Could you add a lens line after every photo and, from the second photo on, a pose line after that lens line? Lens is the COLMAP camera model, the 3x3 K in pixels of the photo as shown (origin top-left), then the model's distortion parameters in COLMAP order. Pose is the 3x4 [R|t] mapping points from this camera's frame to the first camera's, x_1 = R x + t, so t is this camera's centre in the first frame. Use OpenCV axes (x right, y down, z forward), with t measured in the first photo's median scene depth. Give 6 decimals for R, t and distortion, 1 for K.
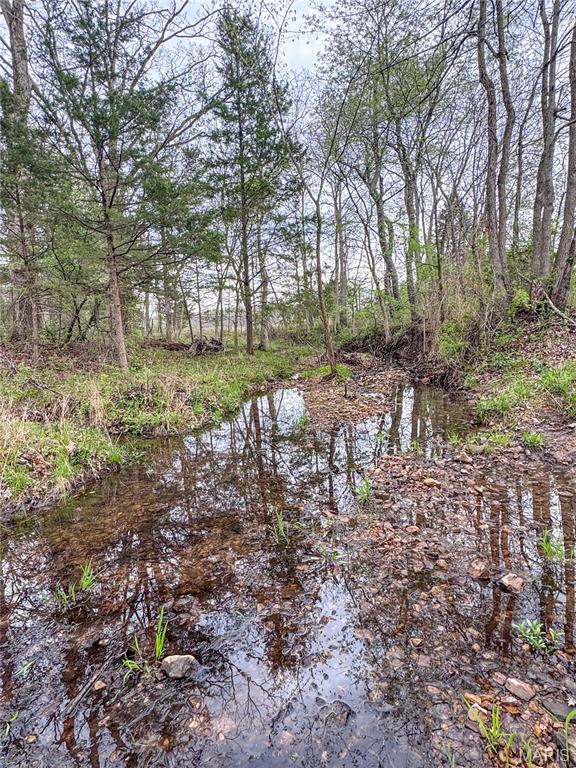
lens RADIAL K [[426.0, 0, 288.1], [0, 426.0, 384.8], [0, 0, 1]] dist [0.000275, 0.000159]
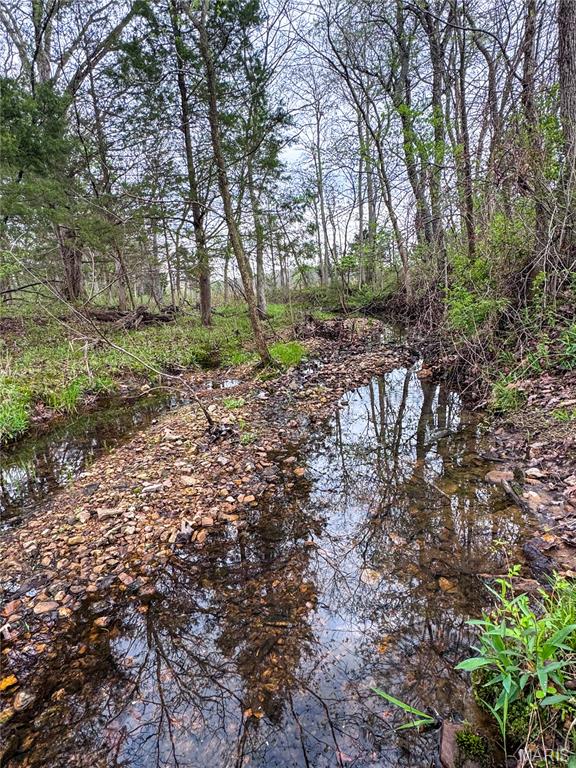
lens RADIAL K [[426.0, 0, 288.0], [0, 426.0, 382.8], [0, 0, 1]] dist [0.000275, 0.000159]
pose [[0.993964, -0.007883, -0.109423, 0.179273], [0.016875, 0.996530, 0.081503, -0.038842], [0.108401, -0.082858, 0.990648, 0.384818]]
